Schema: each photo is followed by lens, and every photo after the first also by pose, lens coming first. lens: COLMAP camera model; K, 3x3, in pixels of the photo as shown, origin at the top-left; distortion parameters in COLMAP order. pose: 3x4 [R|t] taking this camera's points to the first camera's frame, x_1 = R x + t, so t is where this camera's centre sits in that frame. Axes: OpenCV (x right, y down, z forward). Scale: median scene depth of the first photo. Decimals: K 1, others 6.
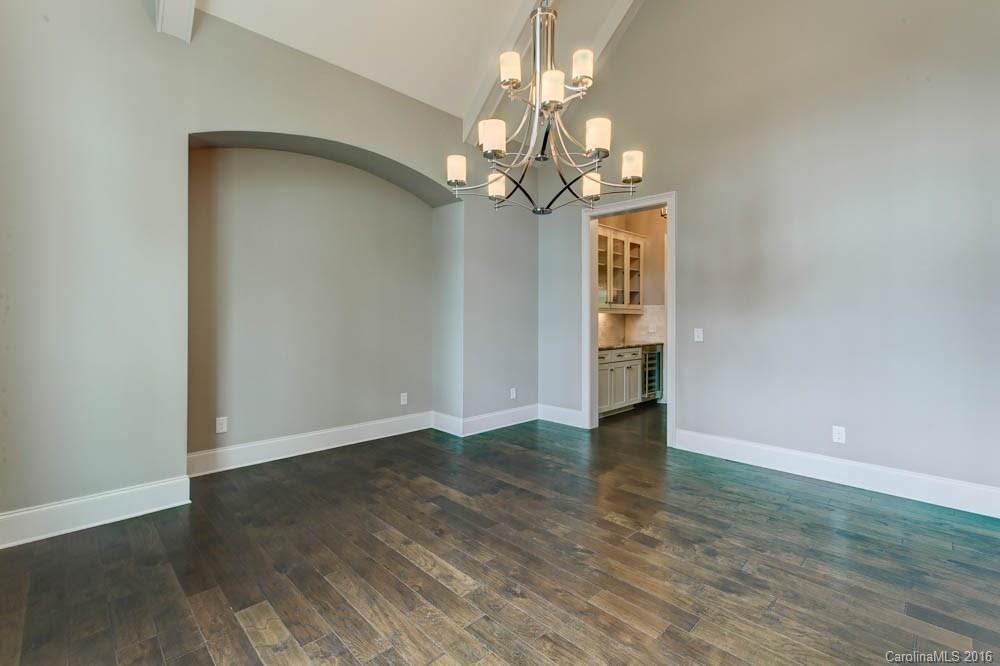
lens RADIAL K [[443.8, 0, 499.9], [0, 443.8, 324.1], [0, 0, 1]] dist [-0.000485, -0.000045]
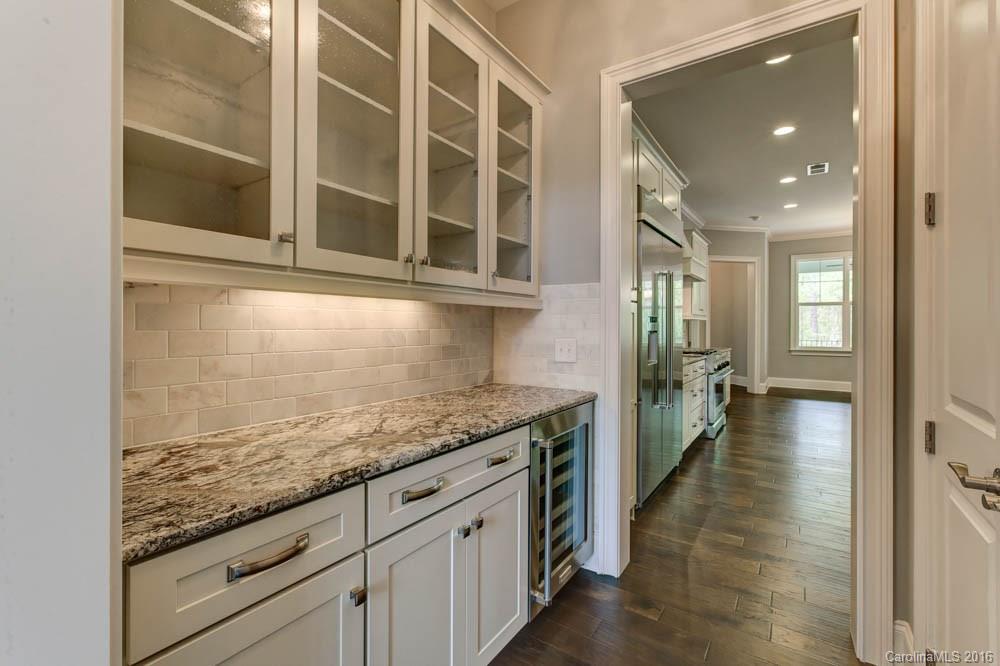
lens RADIAL K [[443.8, 0, 499.8], [0, 443.8, 328.6], [0, 0, 1]] dist [-0.000485, -0.000045]
pose [[0.981152, 0.005960, 0.193144, 0.230772], [-0.004992, 0.999972, -0.005497, -0.005774], [-0.193172, 0.004429, 0.981155, 0.681712]]
